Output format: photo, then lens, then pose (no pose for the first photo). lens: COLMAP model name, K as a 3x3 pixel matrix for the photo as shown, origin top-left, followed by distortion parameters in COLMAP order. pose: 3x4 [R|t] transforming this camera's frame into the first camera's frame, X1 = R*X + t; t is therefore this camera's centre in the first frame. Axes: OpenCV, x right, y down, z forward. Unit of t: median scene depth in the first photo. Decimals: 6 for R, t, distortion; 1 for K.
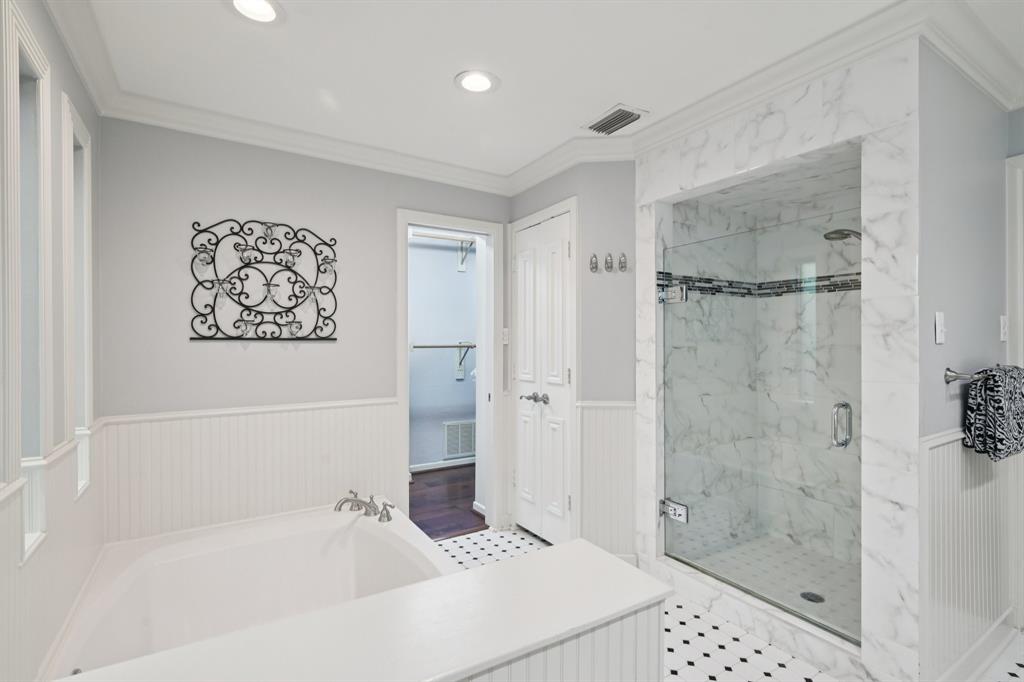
lens RADIAL K [[465.4, 0, 532.4], [0, 465.4, 331.2], [0, 0, 1]] dist [-0.003131, 0.001769]
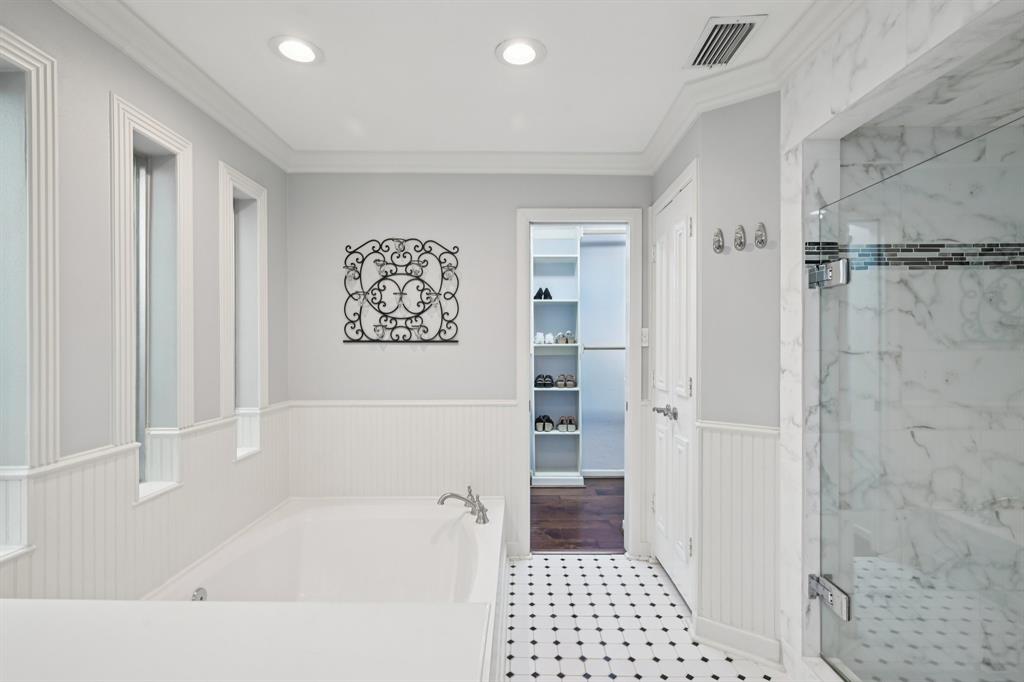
lens RADIAL K [[465.4, 0, 516.8], [0, 465.4, 335.7], [0, 0, 1]] dist [-0.003131, 0.001769]
pose [[0.845919, -0.008389, -0.533246, 0.265491], [0.013078, 0.999902, 0.005015, 0.000694], [0.533152, -0.011217, 0.845945, 0.183347]]
